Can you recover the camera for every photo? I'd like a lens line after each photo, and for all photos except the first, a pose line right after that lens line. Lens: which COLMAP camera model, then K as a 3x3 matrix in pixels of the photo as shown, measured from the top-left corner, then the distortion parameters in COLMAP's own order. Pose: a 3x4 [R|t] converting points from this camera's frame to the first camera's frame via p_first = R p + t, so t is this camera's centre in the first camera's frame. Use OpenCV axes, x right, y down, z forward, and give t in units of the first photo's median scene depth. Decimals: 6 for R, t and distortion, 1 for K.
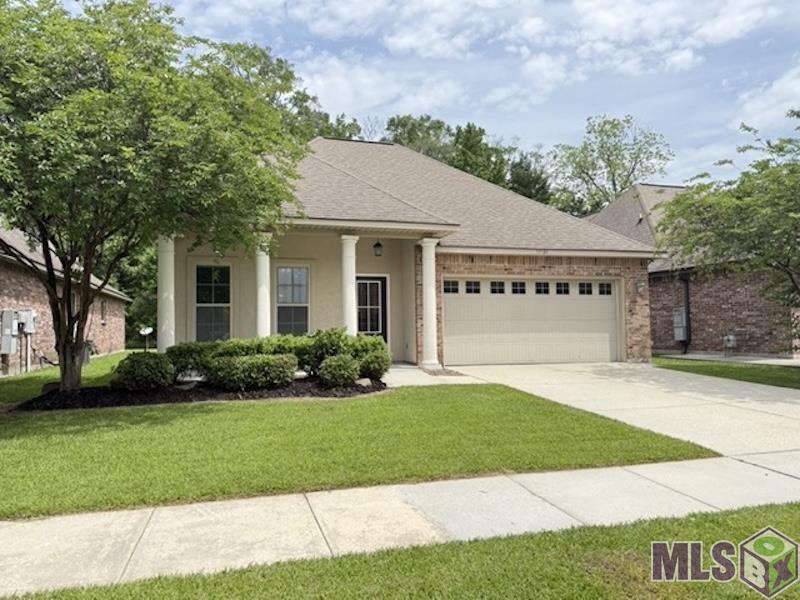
lens RADIAL K [[559.4, 0, 401.1], [0, 559.4, 303.4], [0, 0, 1]] dist [0.056073, -0.061722]
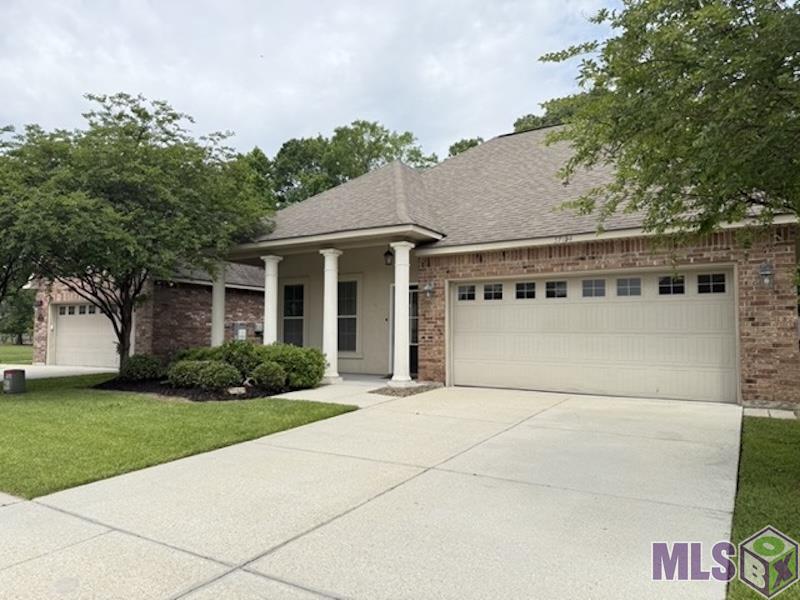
lens RADIAL K [[559.4, 0, 398.3], [0, 559.4, 303.9], [0, 0, 1]] dist [0.056073, -0.061722]
pose [[0.657249, -0.028195, -0.753146, 0.655679], [0.023586, 0.999580, -0.016838, -0.001072], [0.753304, -0.006697, 0.657638, 0.364078]]
